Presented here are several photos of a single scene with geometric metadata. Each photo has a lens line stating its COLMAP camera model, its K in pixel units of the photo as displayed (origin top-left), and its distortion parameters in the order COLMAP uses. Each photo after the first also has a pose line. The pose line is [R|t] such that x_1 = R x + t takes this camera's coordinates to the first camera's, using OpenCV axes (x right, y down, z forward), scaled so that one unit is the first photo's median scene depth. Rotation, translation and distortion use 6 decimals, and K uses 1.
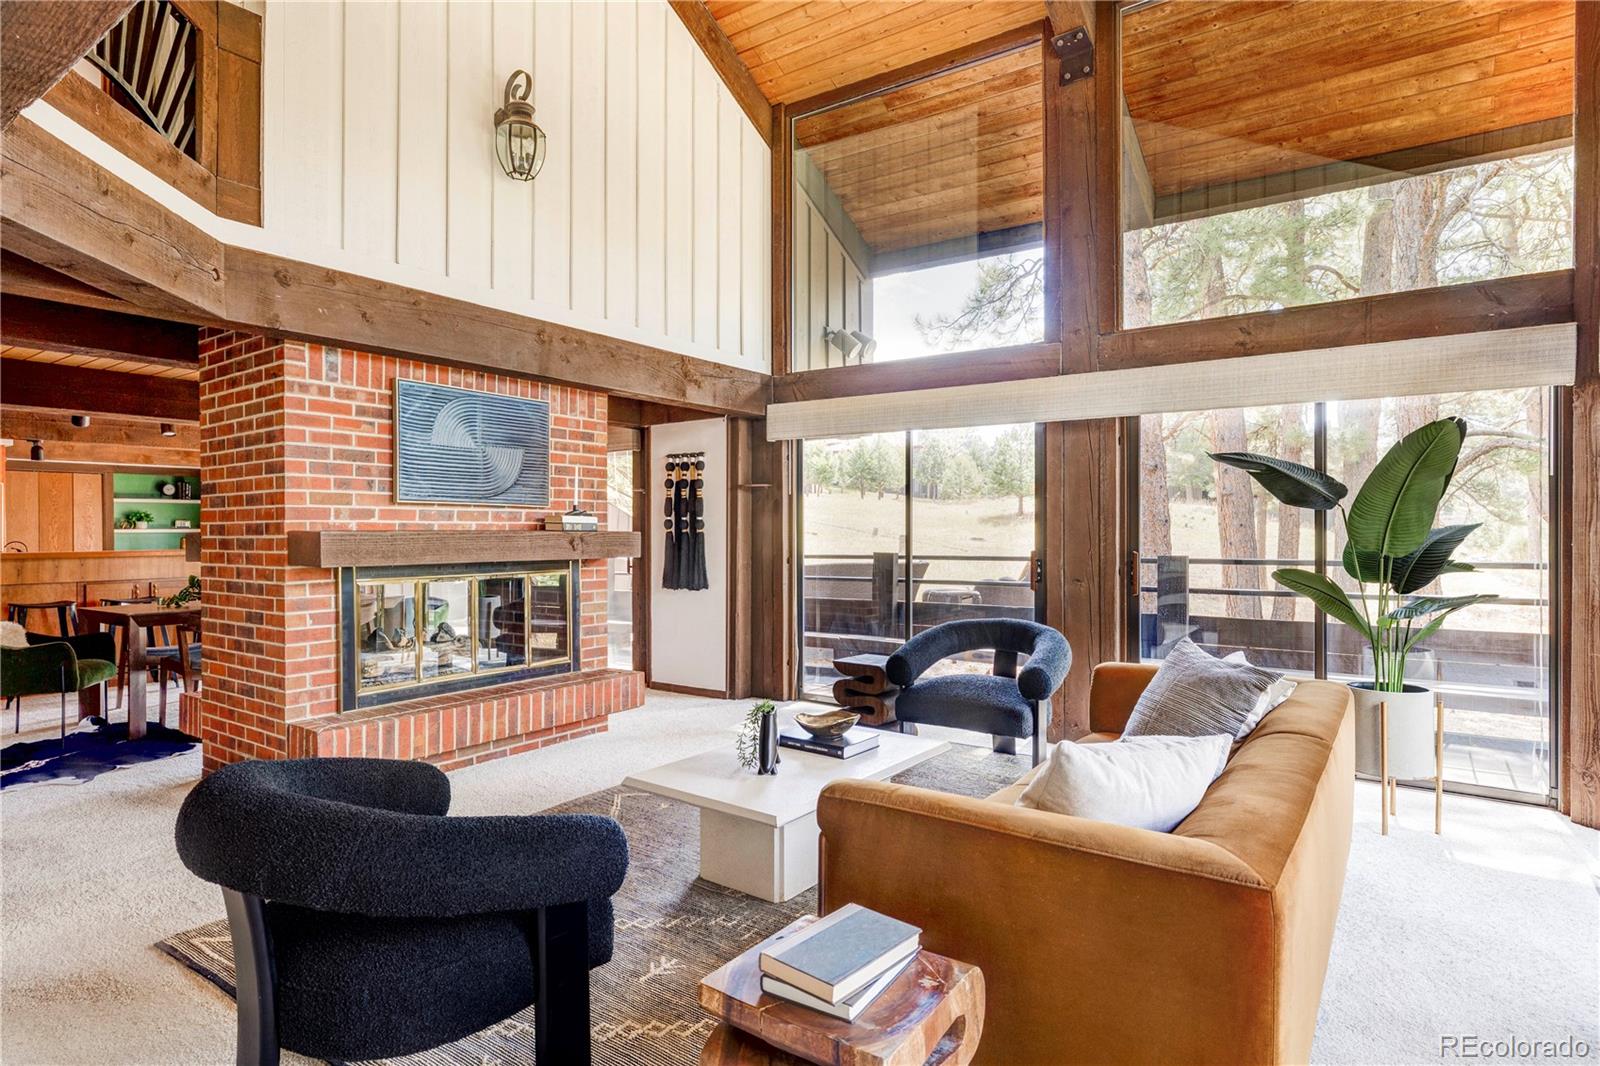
lens RADIAL K [[860.3, 0, 804.2], [0, 860.3, 528.7], [0, 0, 1]] dist [-0.001469, -0.001521]
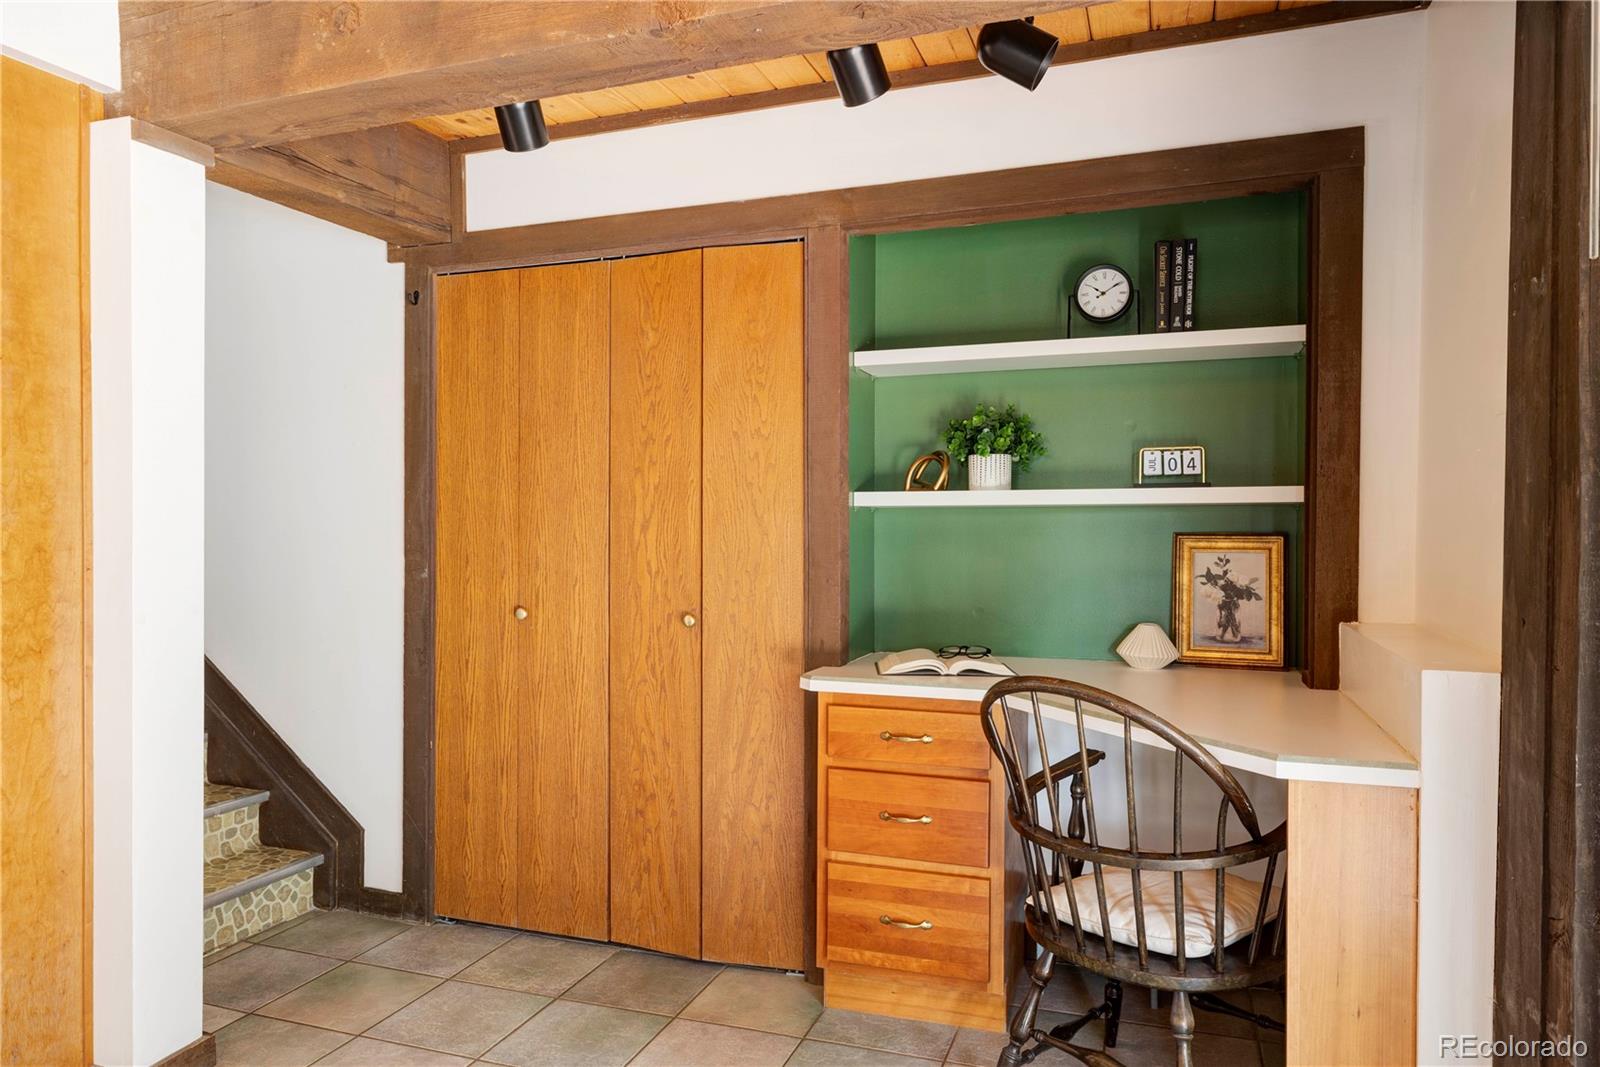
lens RADIAL K [[1047.0, 0, 794.6], [0, 1047.0, 538.6], [0, 0, 1]] dist [-0.004036, 0.001063]
pose [[0.265607, 0.006020, -0.964063, -0.536481], [0.005912, 0.999952, 0.007873, 0.010076], [0.964063, -0.007791, 0.265558, 0.887683]]
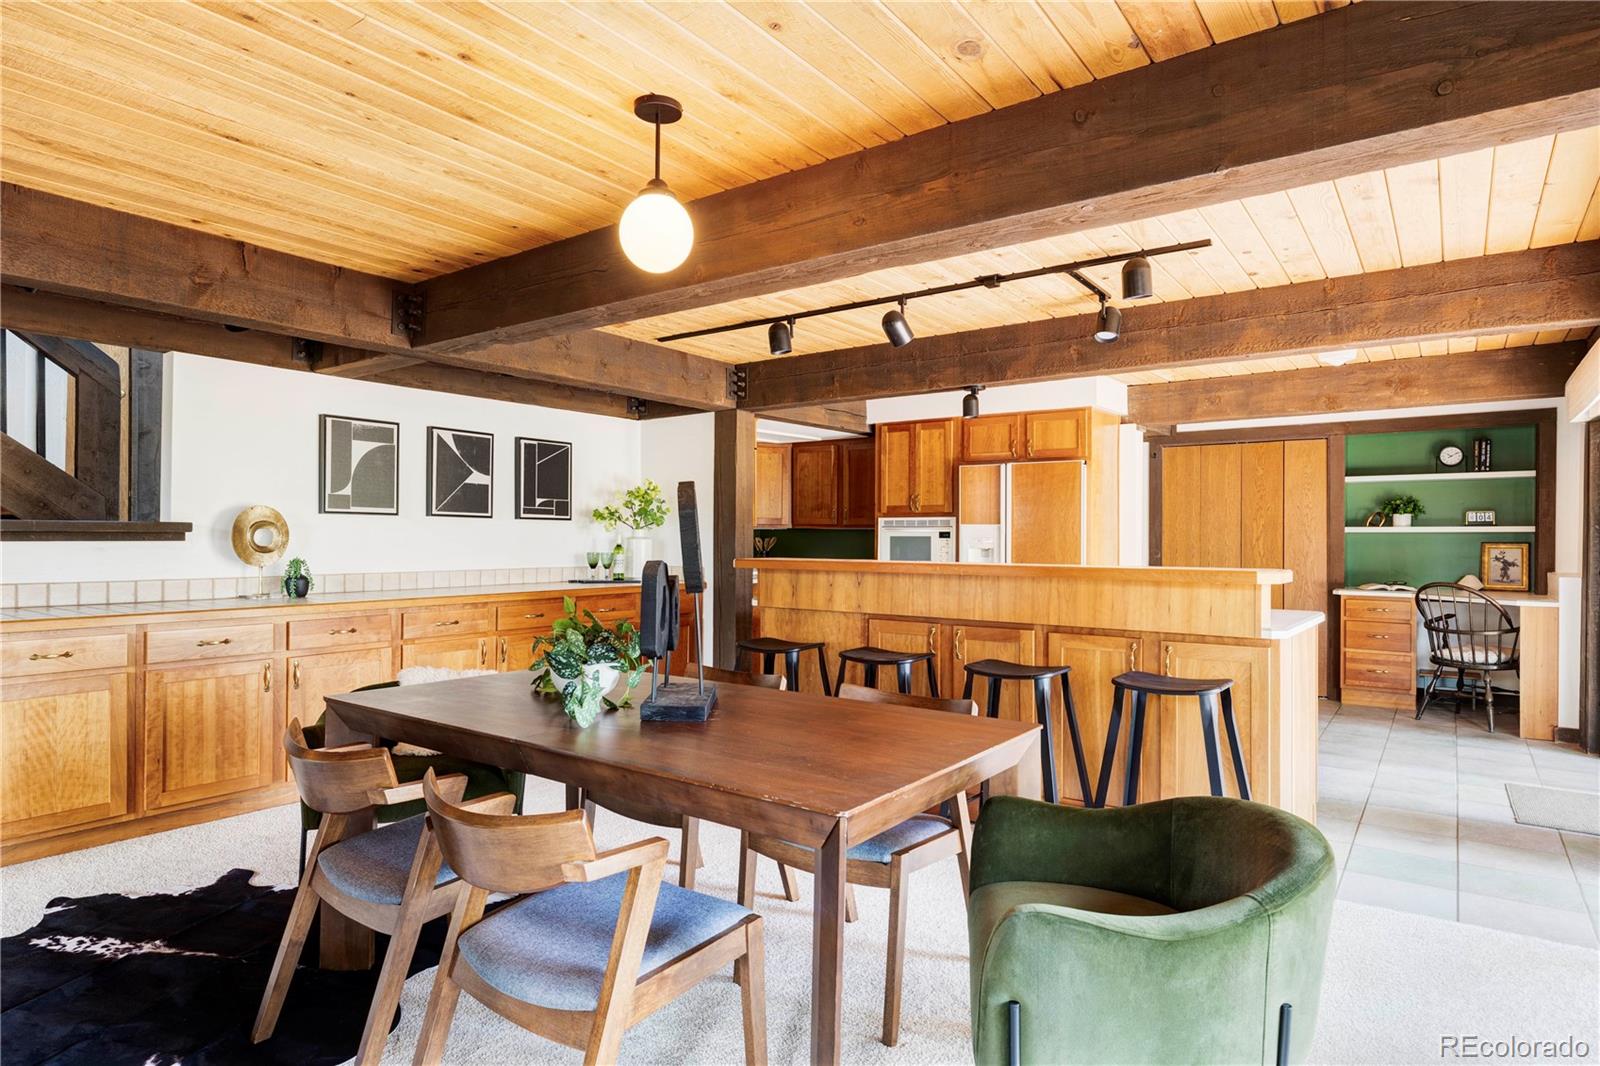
lens RADIAL K [[904.6, 0, 792.1], [0, 904.6, 533.1], [0, 0, 1]] dist [0.005345, -0.000064]
pose [[-0.017360, -0.004471, -0.999839, -0.146862], [0.003188, 0.999985, -0.004527, 0.006360], [0.999844, -0.003266, -0.017345, 0.597157]]
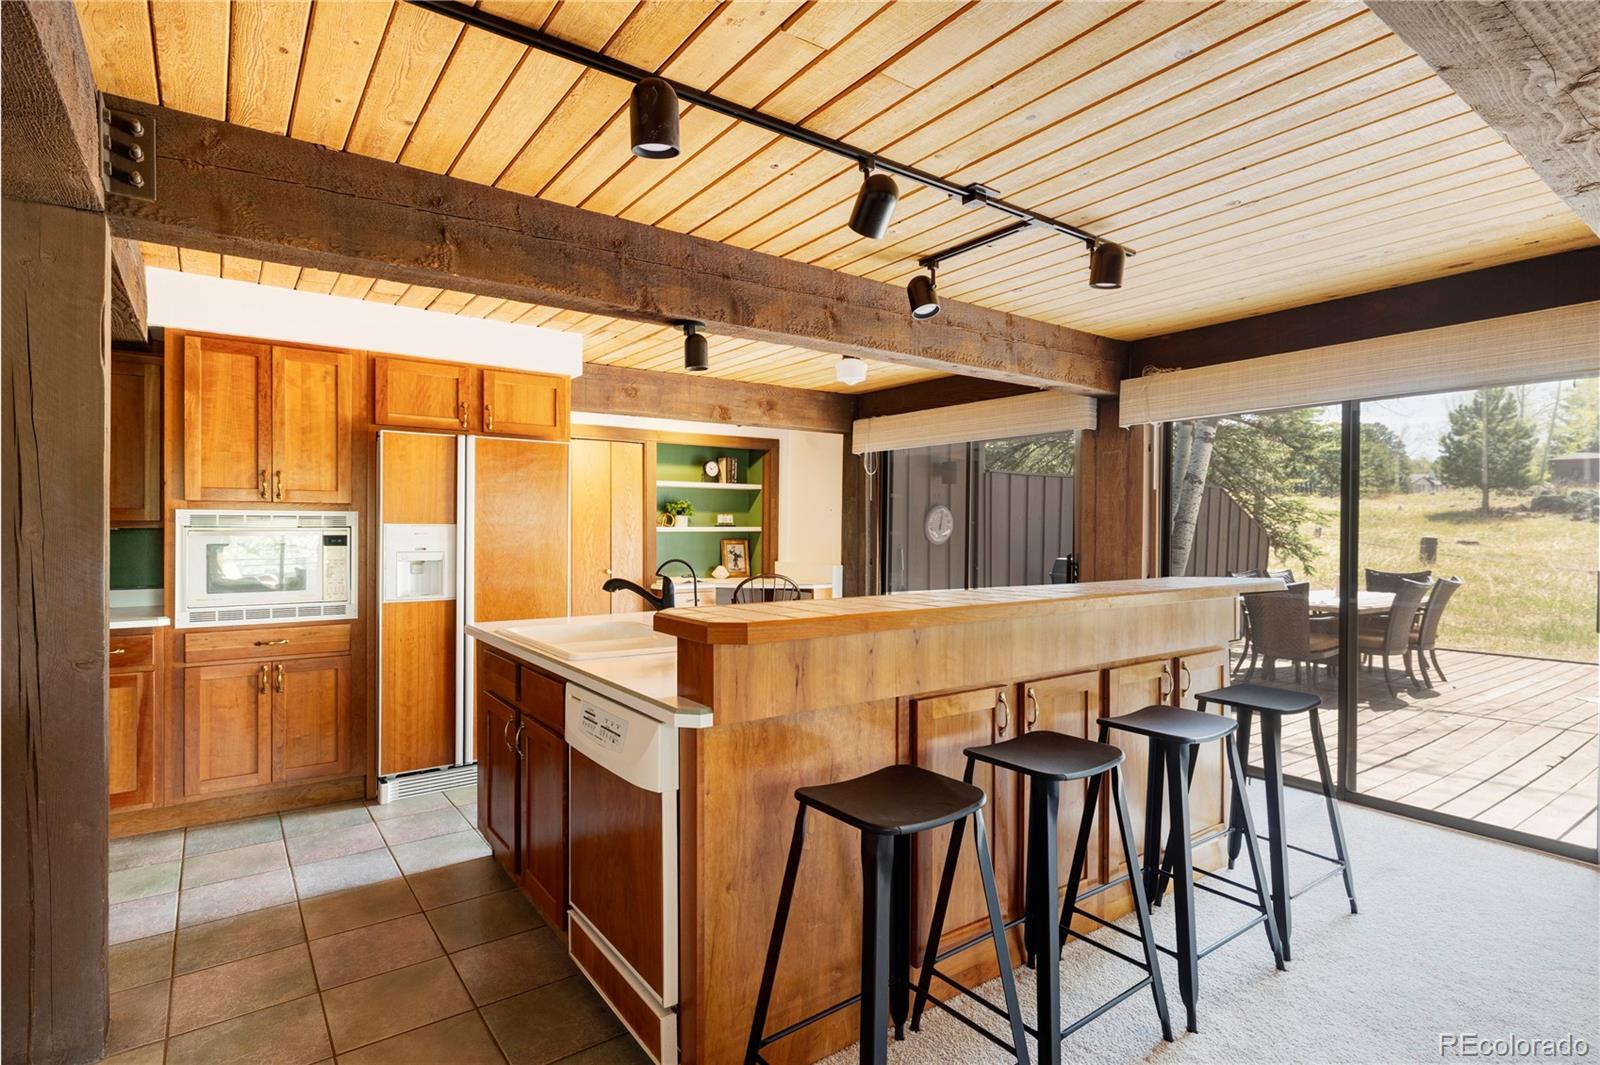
lens RADIAL K [[797.1, 0, 790.5], [0, 797.1, 538.4], [0, 0, 1]] dist [-0.005573, 0.001805]
pose [[0.947970, 0.004872, -0.318321, -0.491225], [0.001045, 0.999830, 0.018414, -0.001778], [0.318357, -0.017788, 0.947804, 0.433057]]
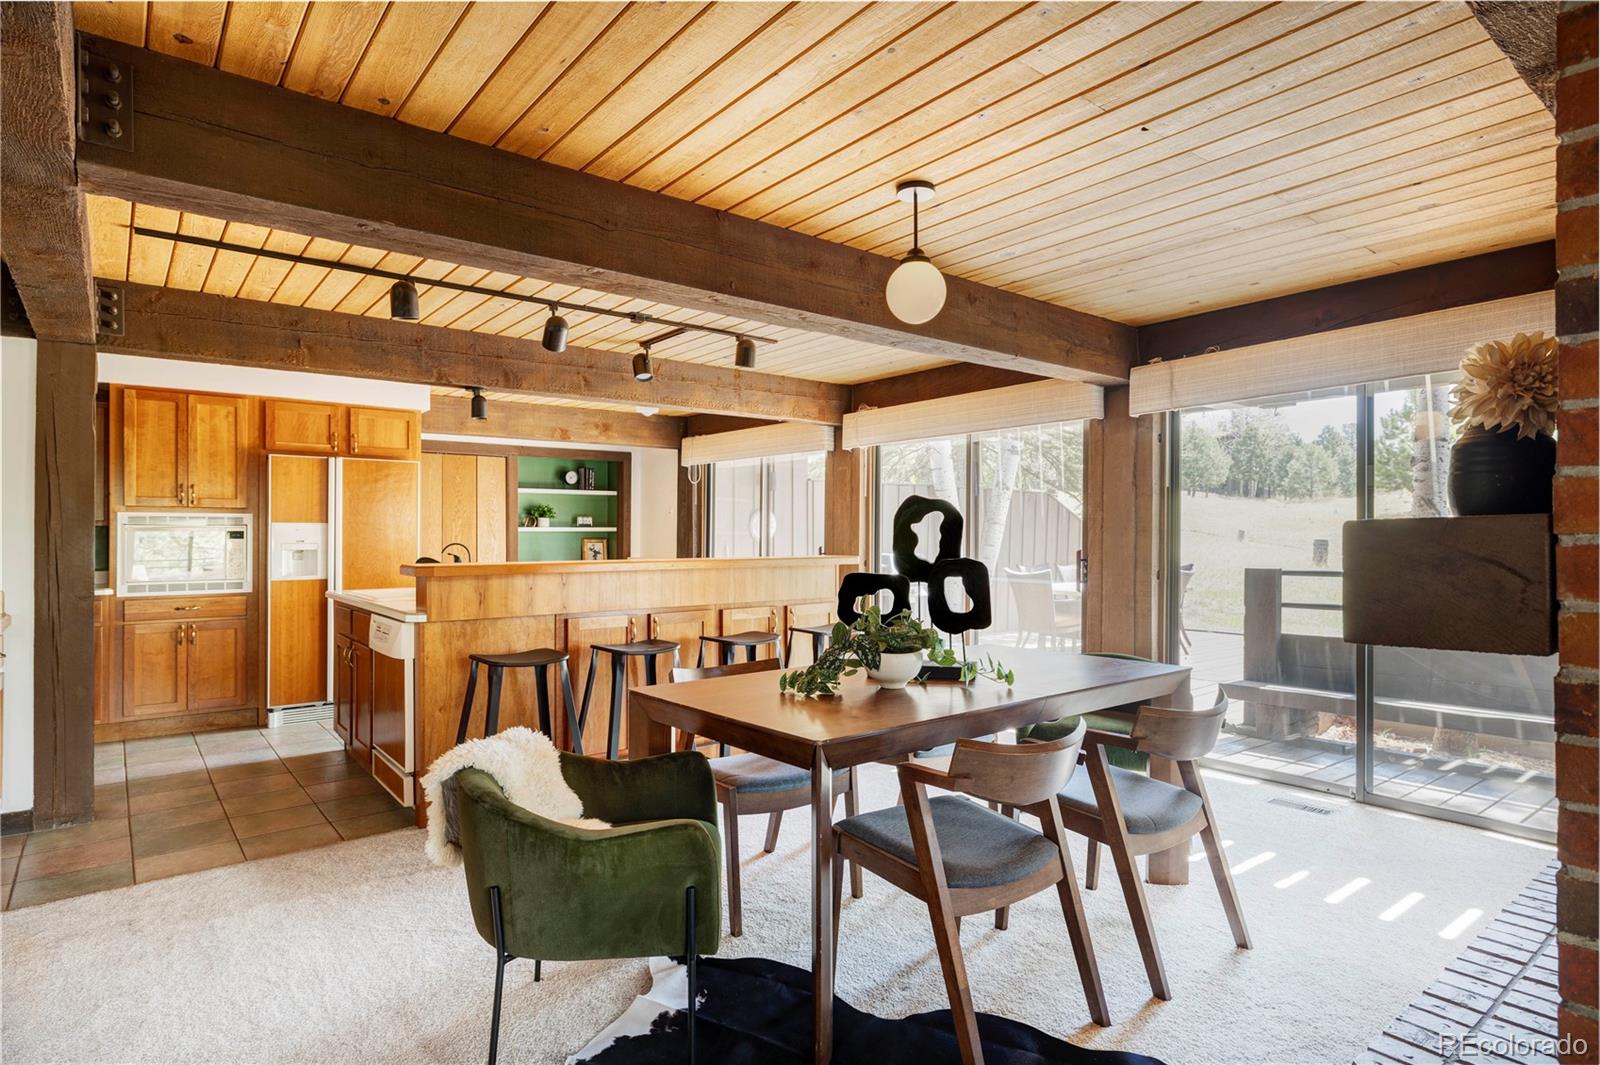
lens RADIAL K [[860.3, 0, 792.8], [0, 860.3, 539.4], [0, 0, 1]] dist [-0.001469, -0.001521]
pose [[0.961257, 0.000310, -0.275652, -0.332088], [0.003148, 0.999922, 0.012101, 0.002813], [0.275635, -0.012500, 0.961181, 0.300422]]
